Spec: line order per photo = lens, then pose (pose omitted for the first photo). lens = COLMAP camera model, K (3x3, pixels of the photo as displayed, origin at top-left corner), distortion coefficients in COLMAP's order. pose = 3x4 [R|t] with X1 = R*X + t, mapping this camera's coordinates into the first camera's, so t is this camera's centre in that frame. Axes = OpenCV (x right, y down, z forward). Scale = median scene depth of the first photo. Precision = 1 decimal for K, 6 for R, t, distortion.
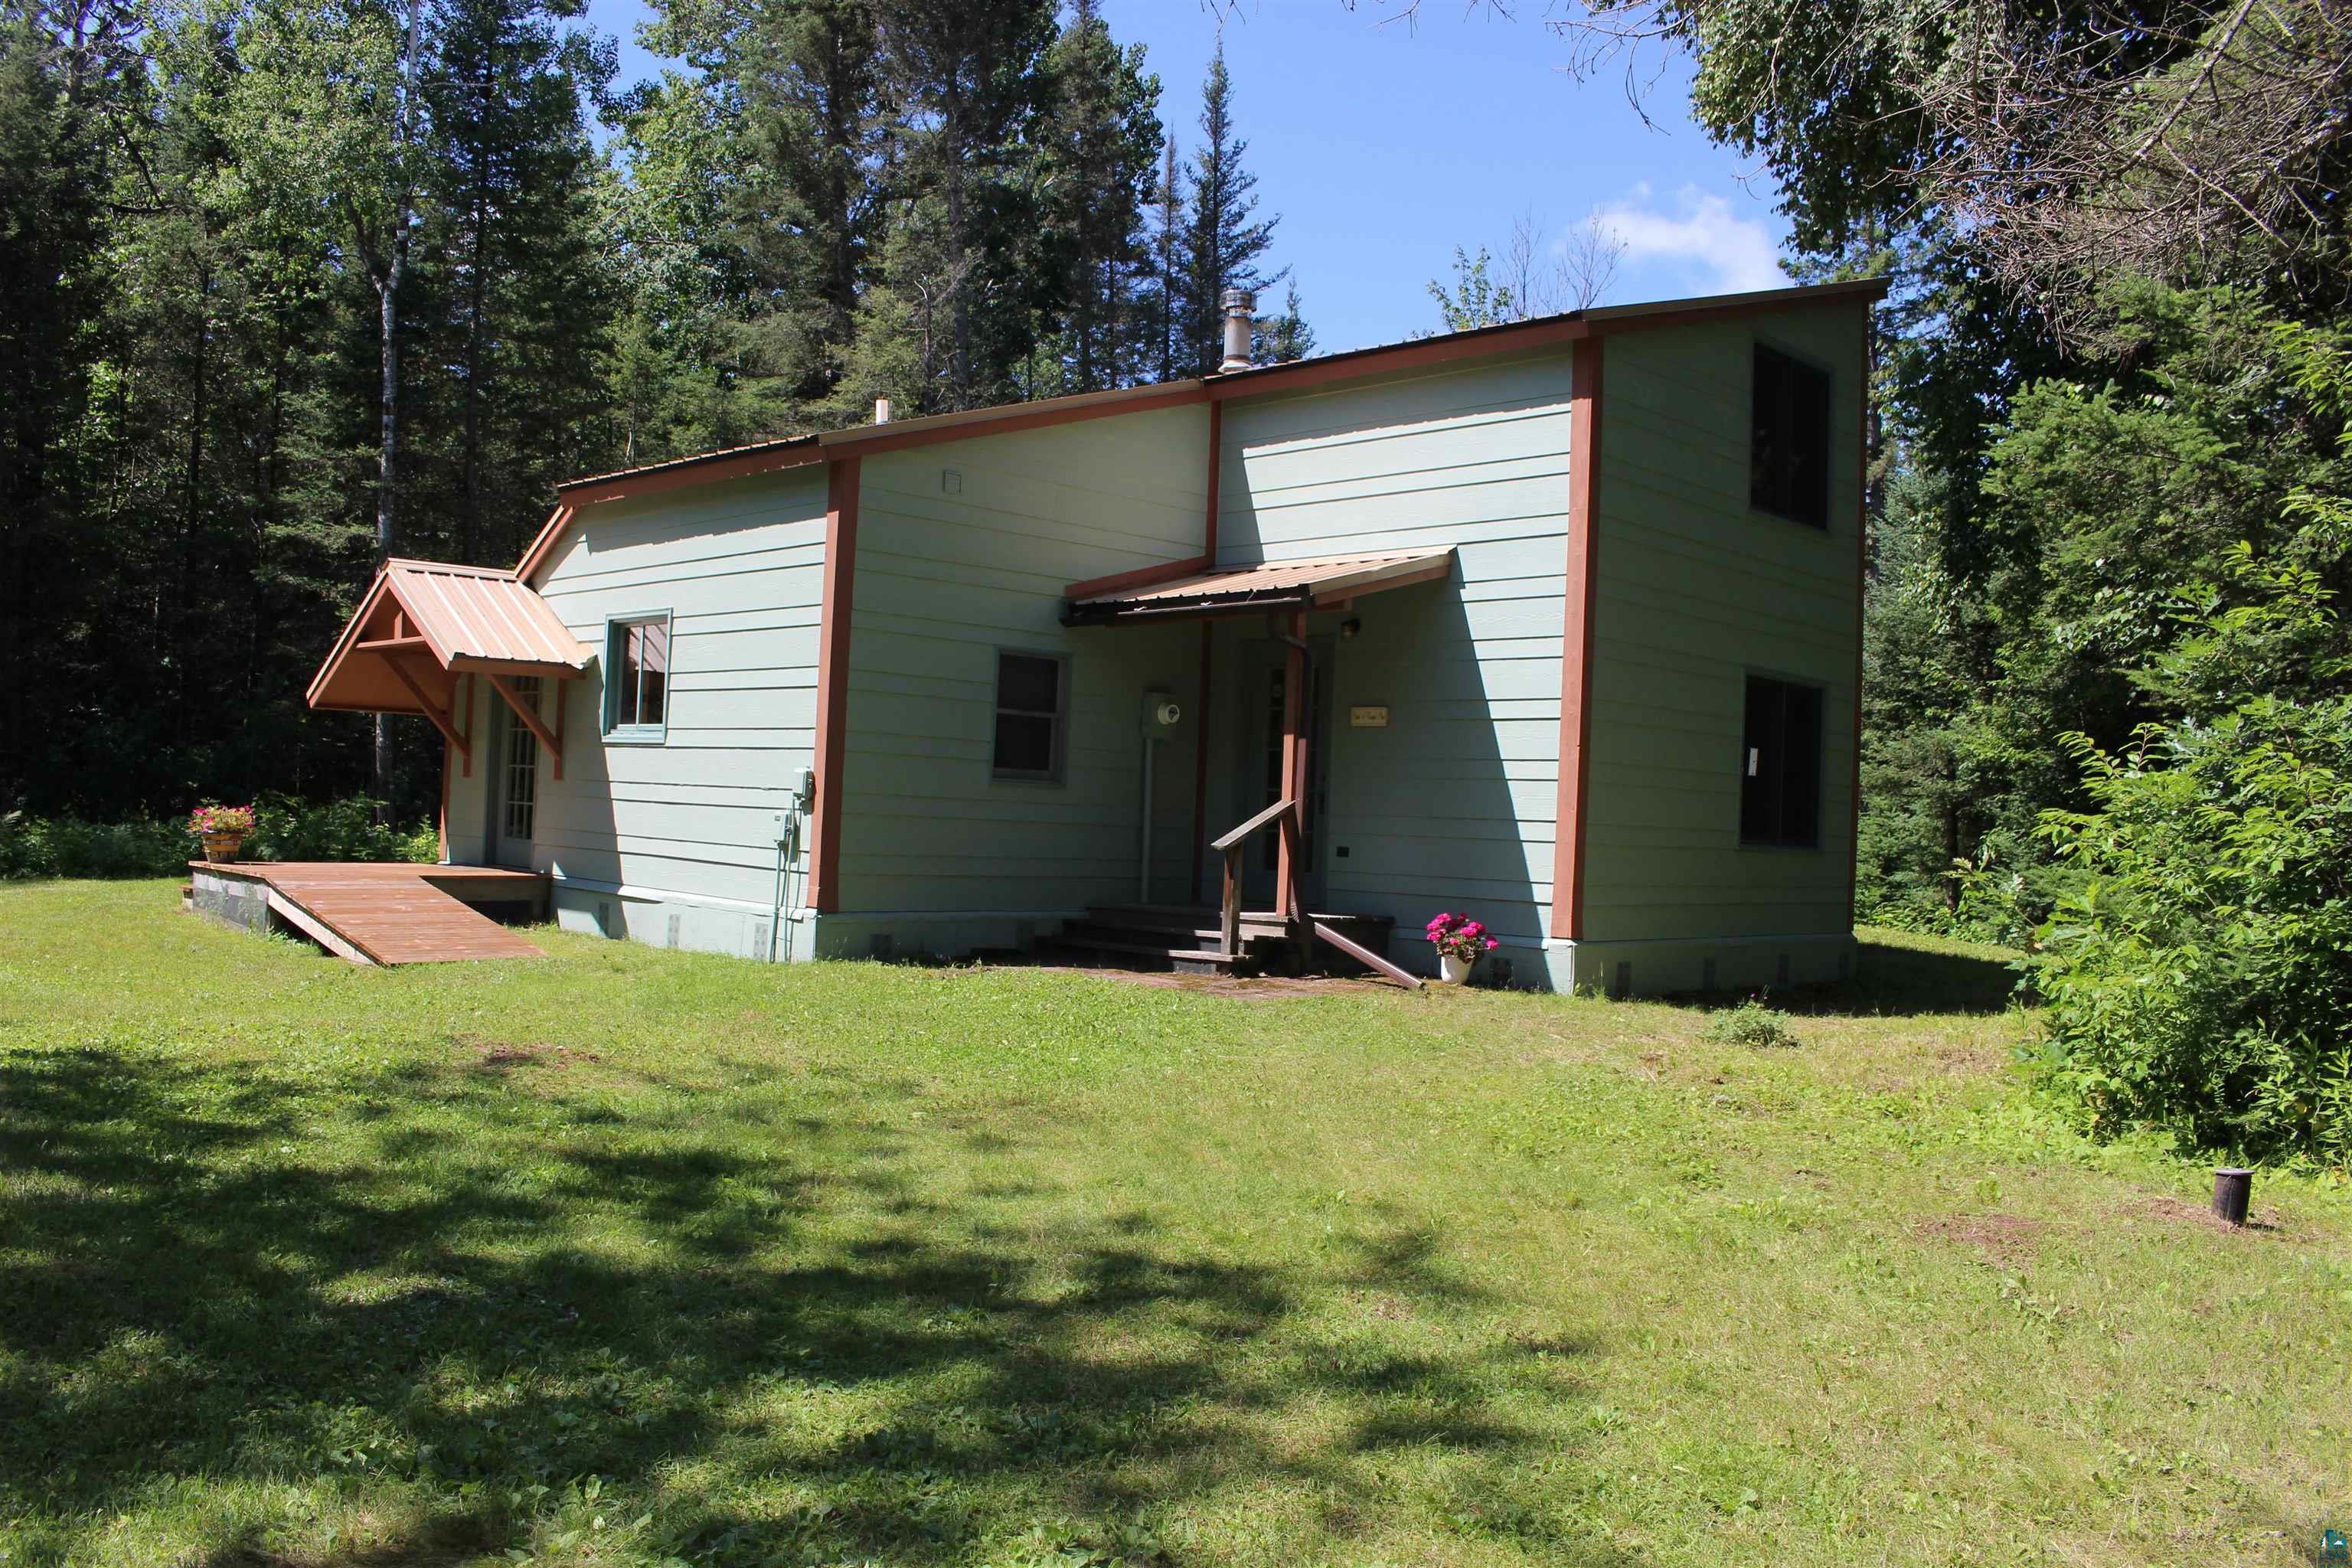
lens RADIAL K [[1956.1, 0, 1146.9], [0, 1956.1, 790.8], [0, 0, 1]] dist [-0.173776, 0.159419]
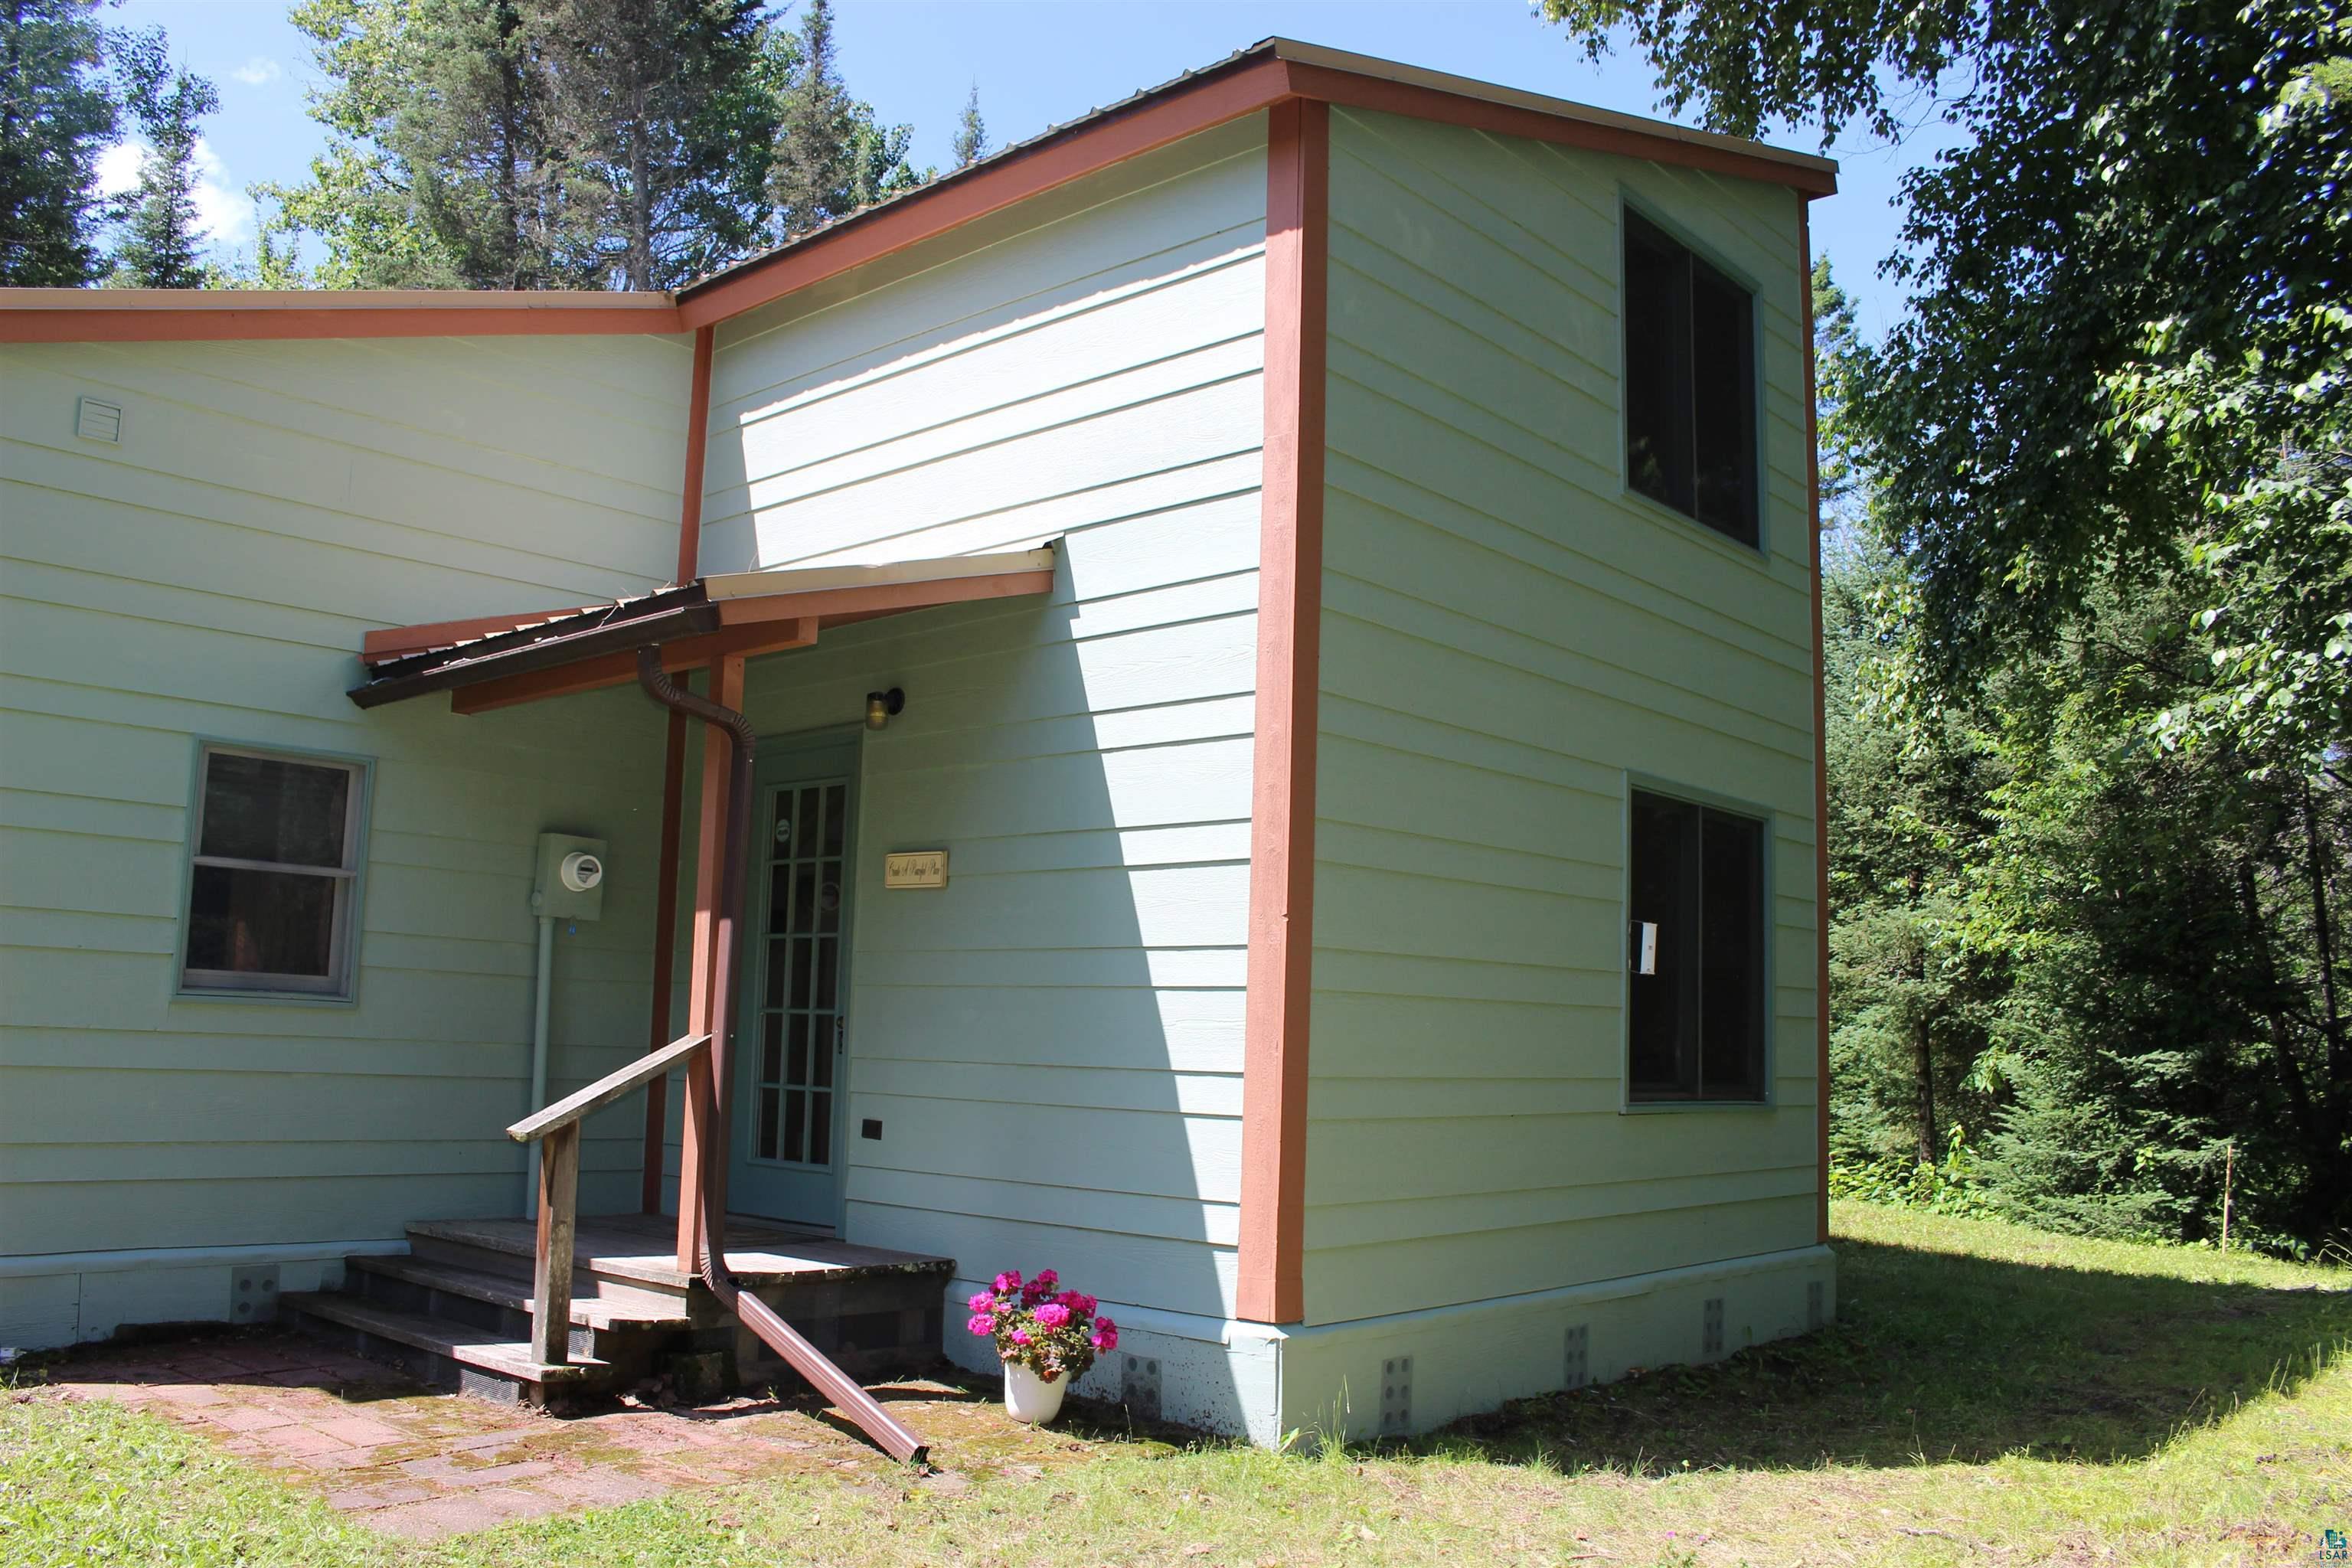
lens RADIAL K [[1956.1, 0, 1146.9], [0, 1956.1, 790.8], [0, 0, 1]] dist [-0.173776, 0.159419]
pose [[0.998492, -0.004523, 0.054717, 0.149377], [0.010442, 0.994056, -0.108366, -0.001885], [-0.053902, 0.108773, 0.992604, 0.479937]]
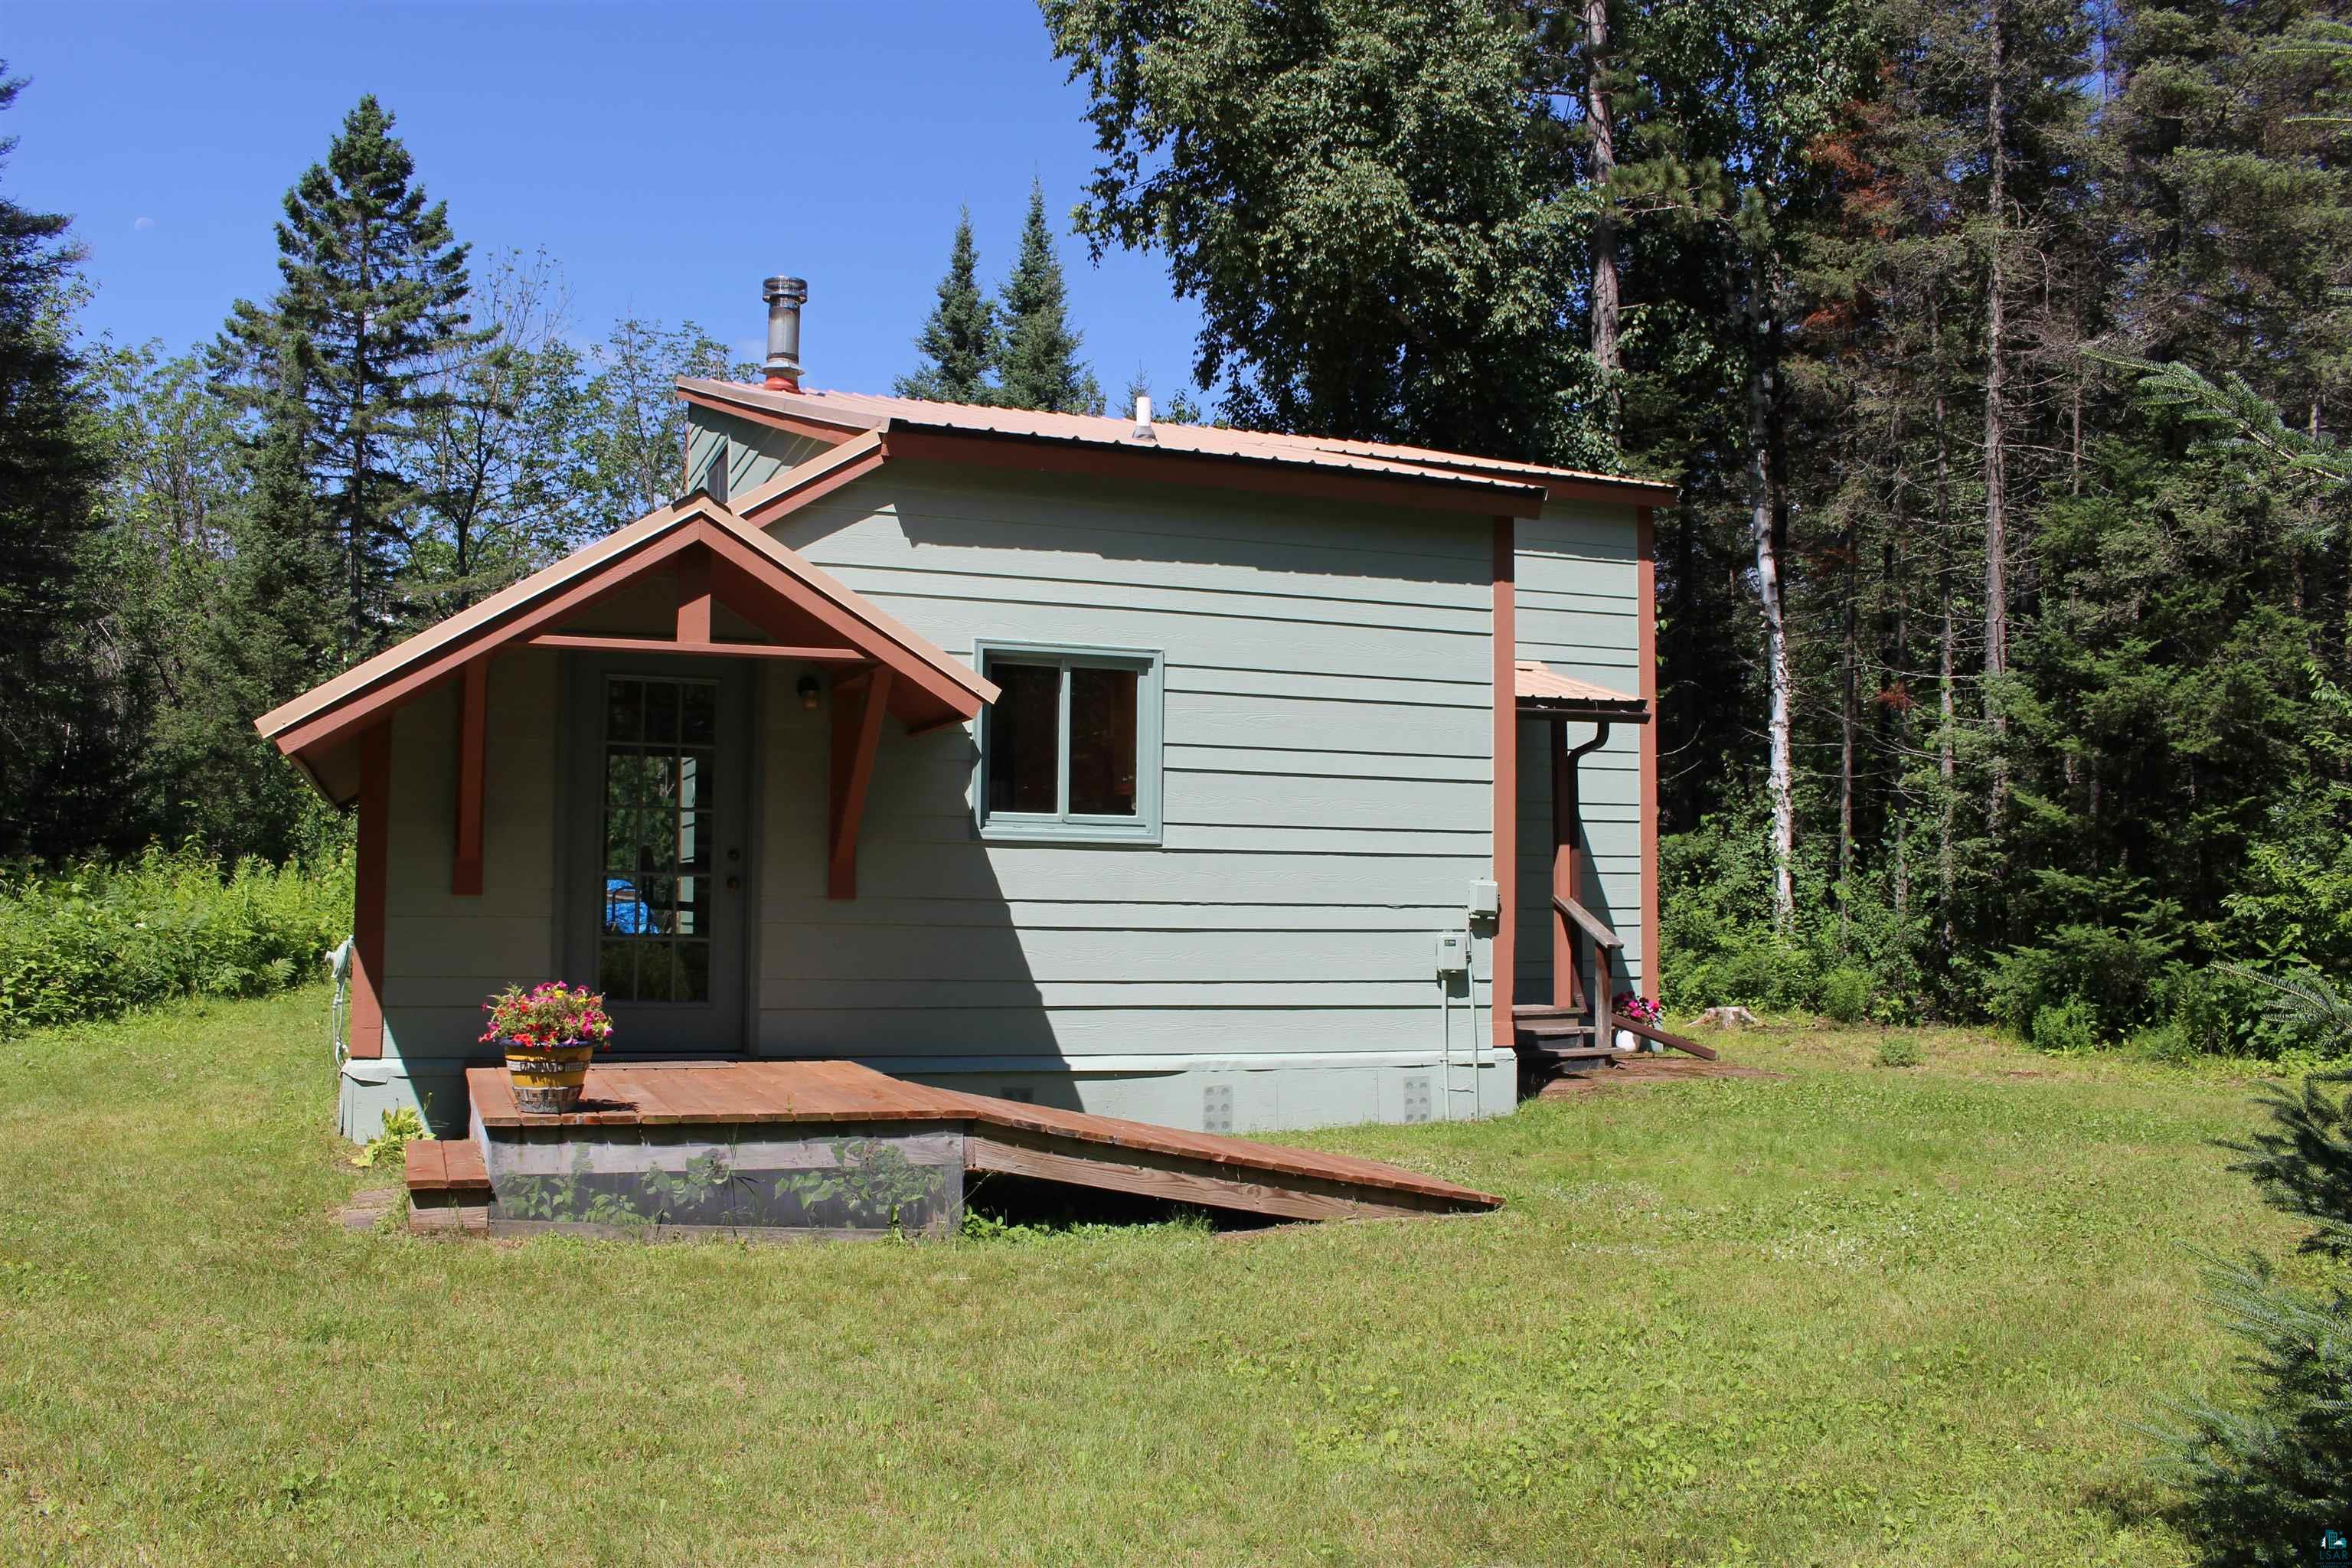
lens RADIAL K [[1956.1, 0, 1146.9], [0, 1956.1, 790.8], [0, 0, 1]] dist [-0.173776, 0.159419]
pose [[0.392091, 0.016162, 0.919784, -0.929145], [-0.002951, 0.999863, -0.016311, -0.033424], [-0.919922, 0.003681, 0.392085, 0.754907]]
